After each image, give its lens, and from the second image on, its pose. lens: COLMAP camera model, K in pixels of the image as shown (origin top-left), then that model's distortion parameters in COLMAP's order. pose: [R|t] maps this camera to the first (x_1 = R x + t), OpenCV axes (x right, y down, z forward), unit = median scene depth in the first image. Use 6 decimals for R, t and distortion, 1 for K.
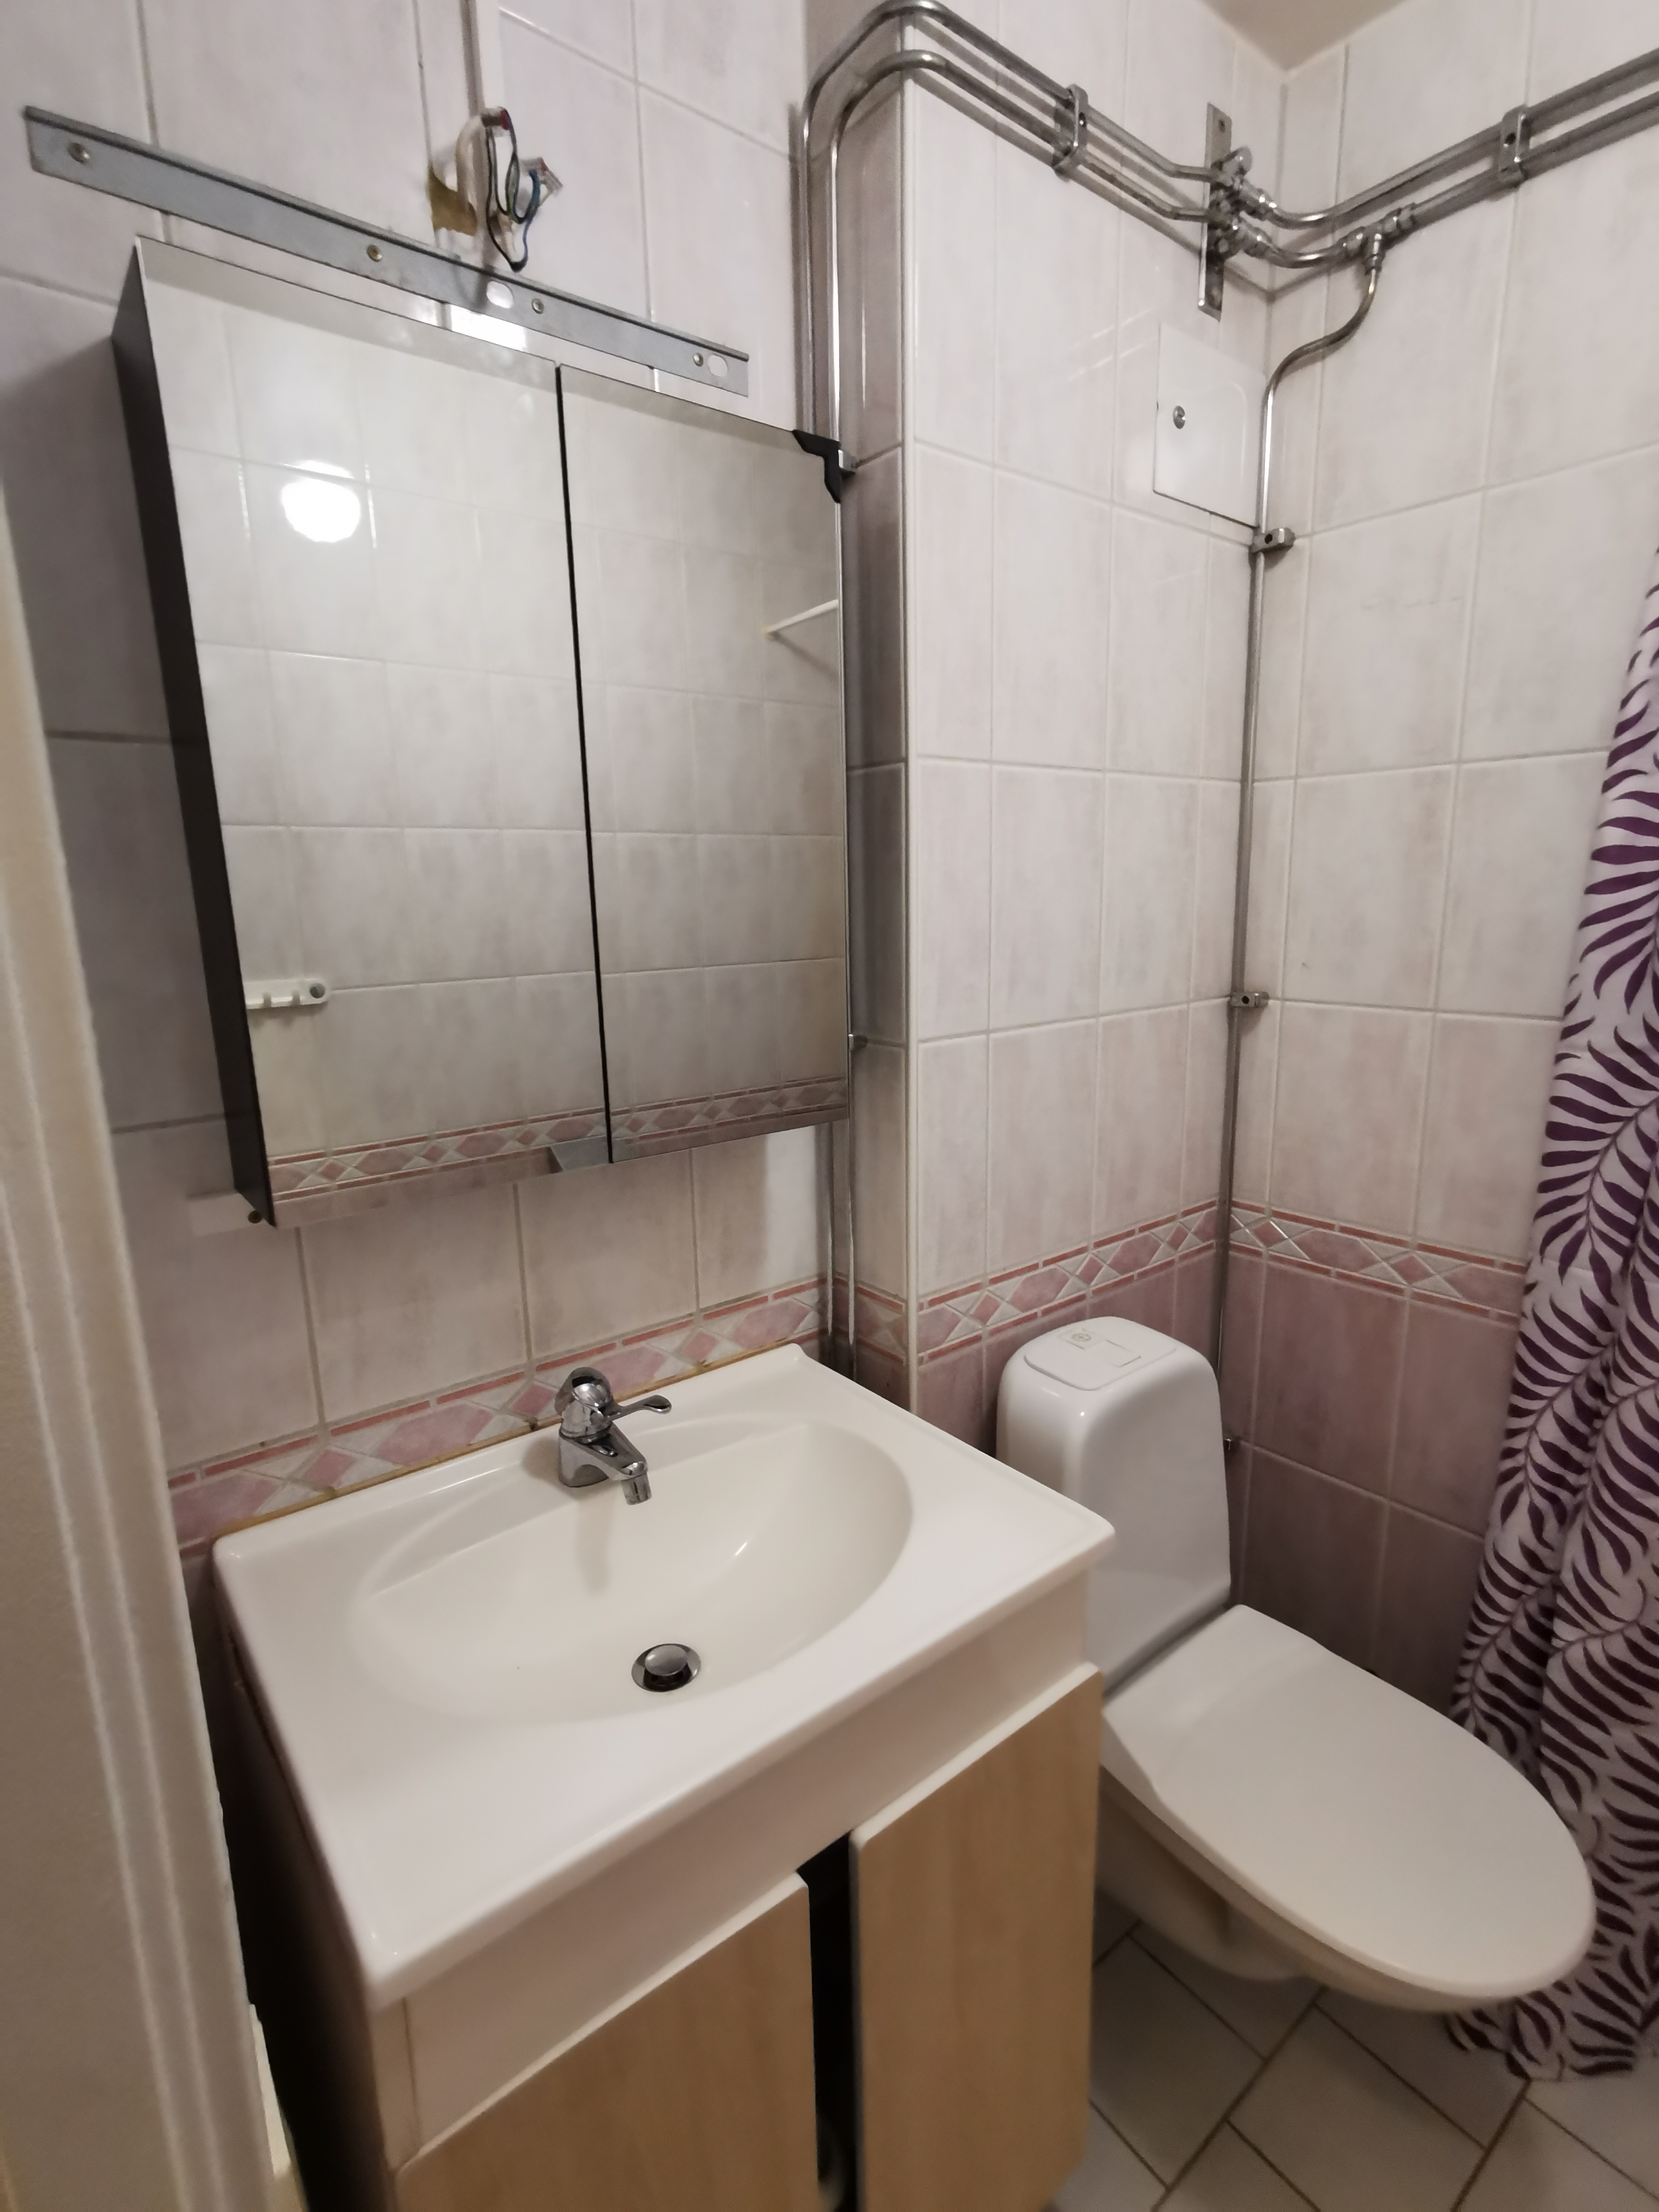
lens RADIAL K [[1030.4, 0, 829.5], [0, 1030.4, 1106.0], [0, 0, 1]] dist [0.005677, -0.000110]
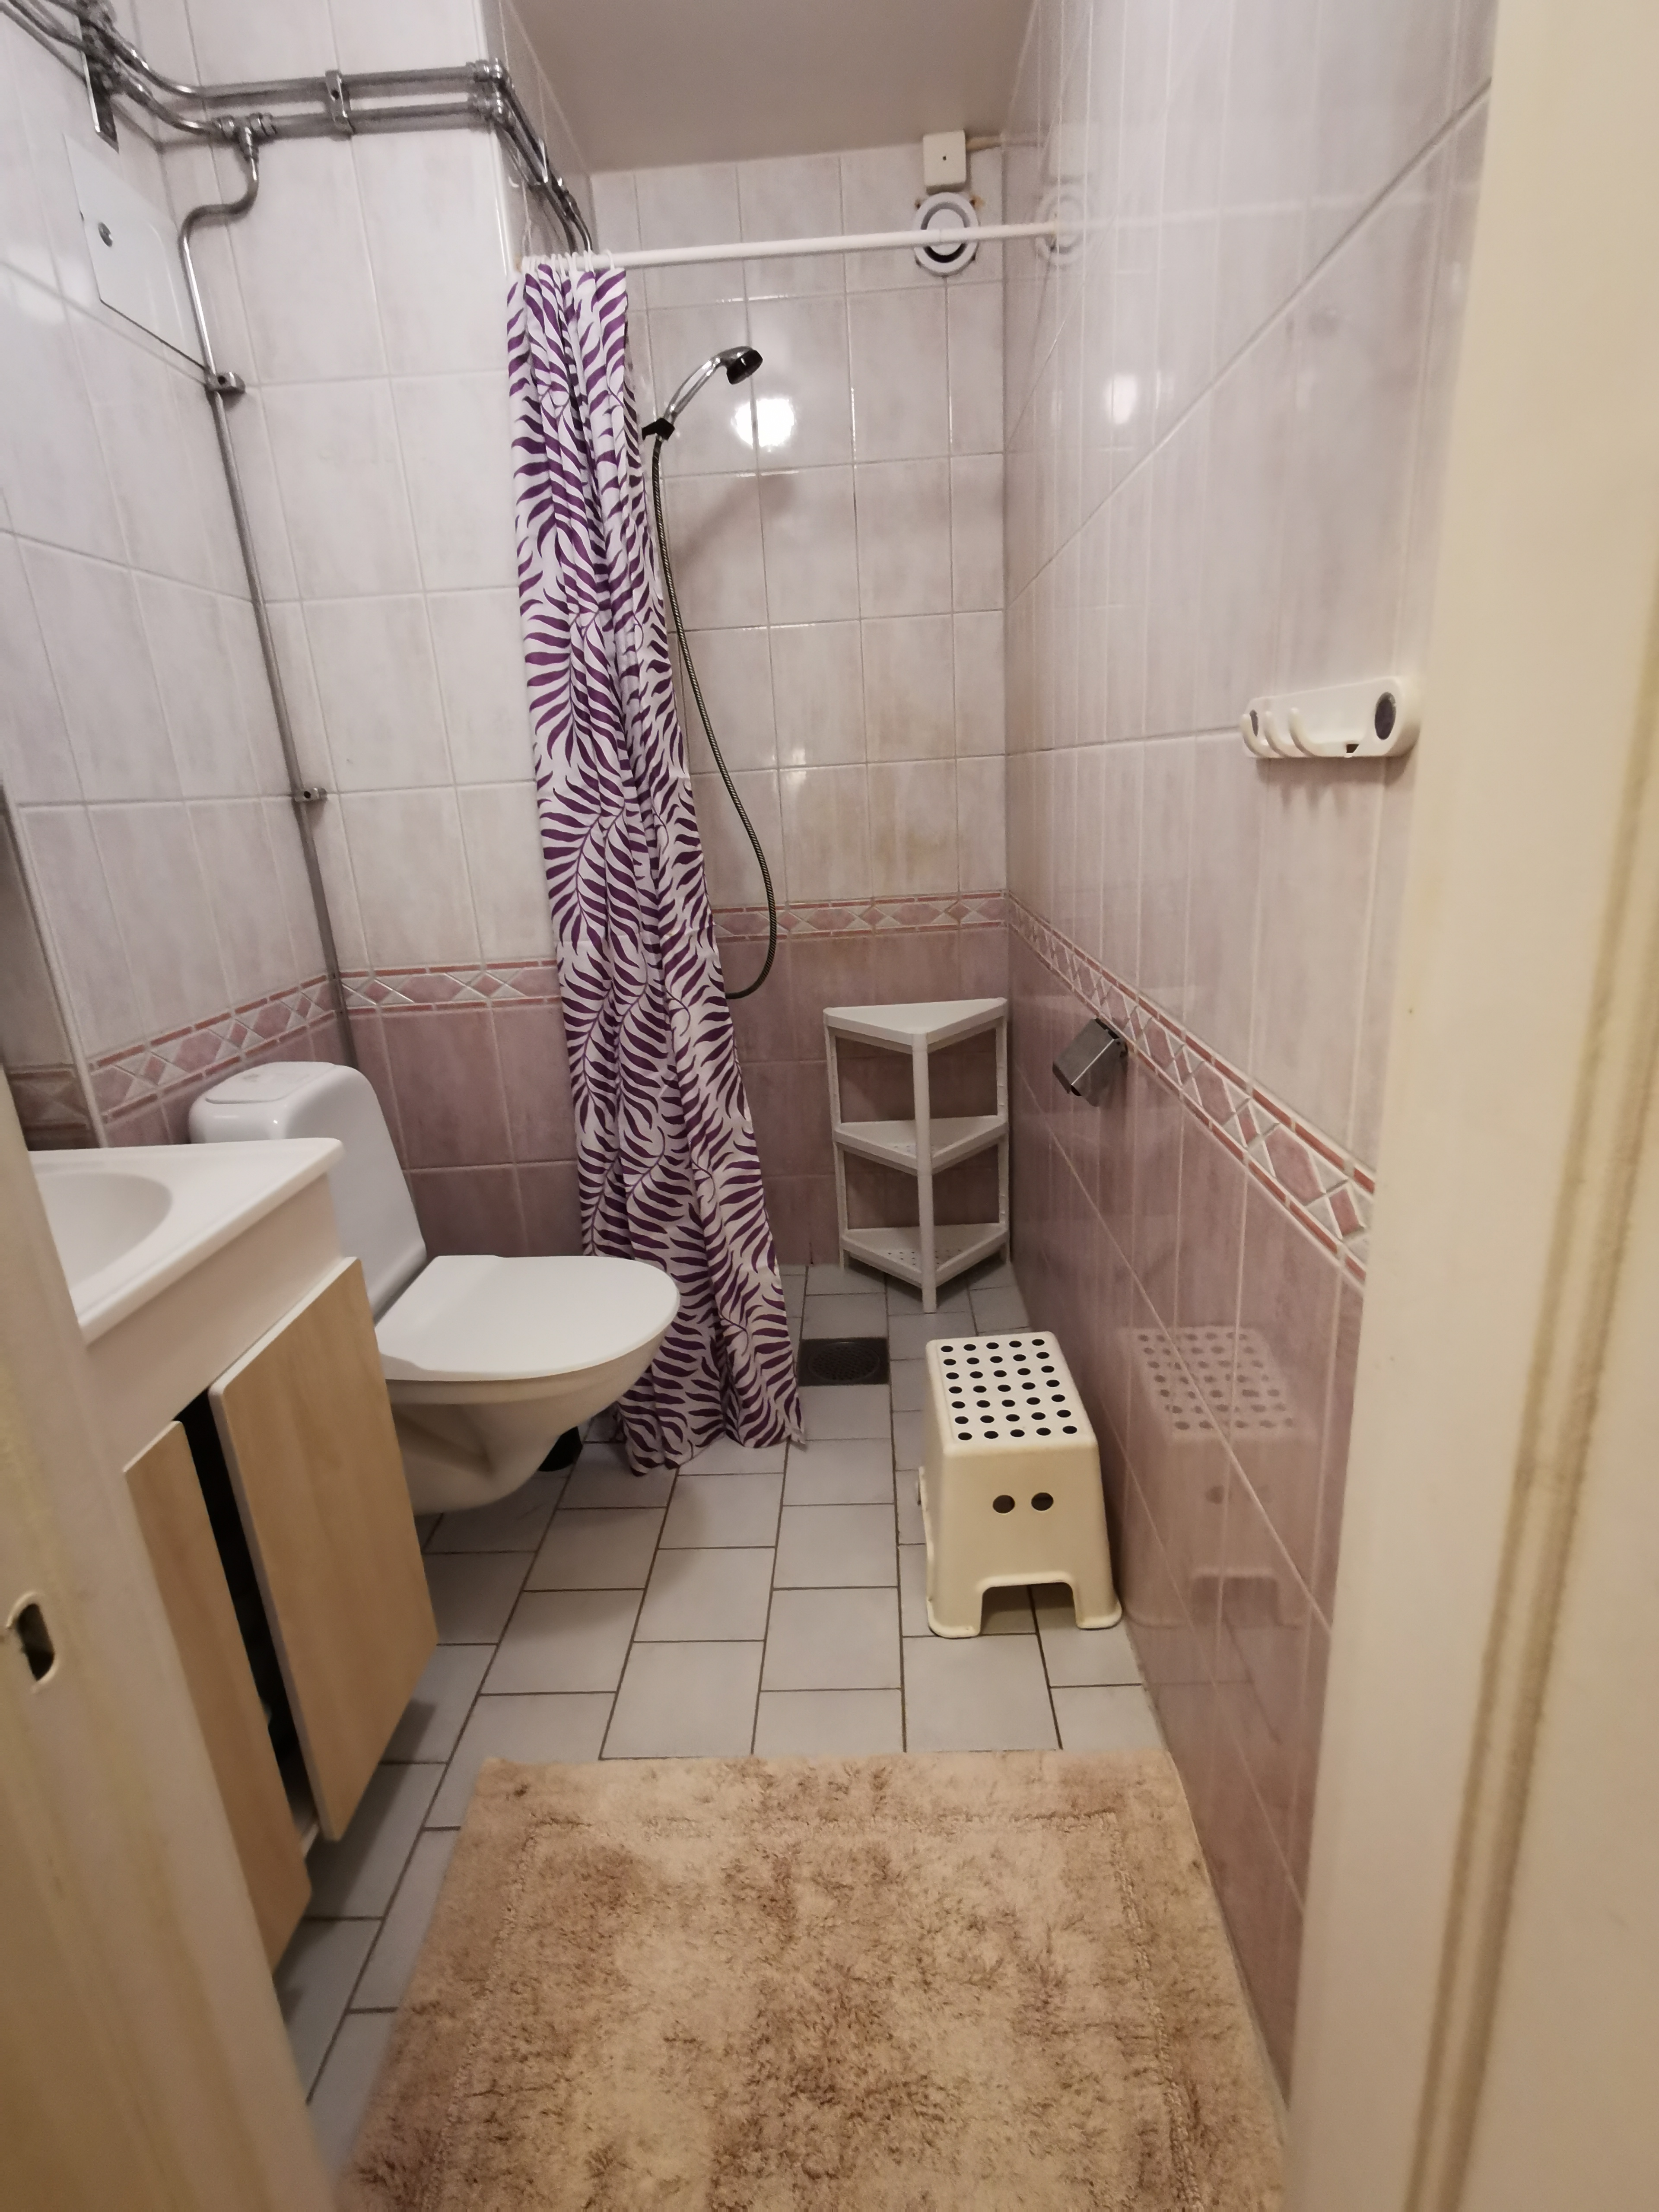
lens RADIAL K [[1068.7, 0, 829.5], [0, 1068.7, 1106.0], [0, 0, 1]] dist [-0.023282, 0.010443]
pose [[0.634860, -0.242539, 0.733572, -0.224615], [0.199660, 0.968702, 0.147486, 0.214105], [-0.746384, 0.052832, 0.663415, -0.262167]]
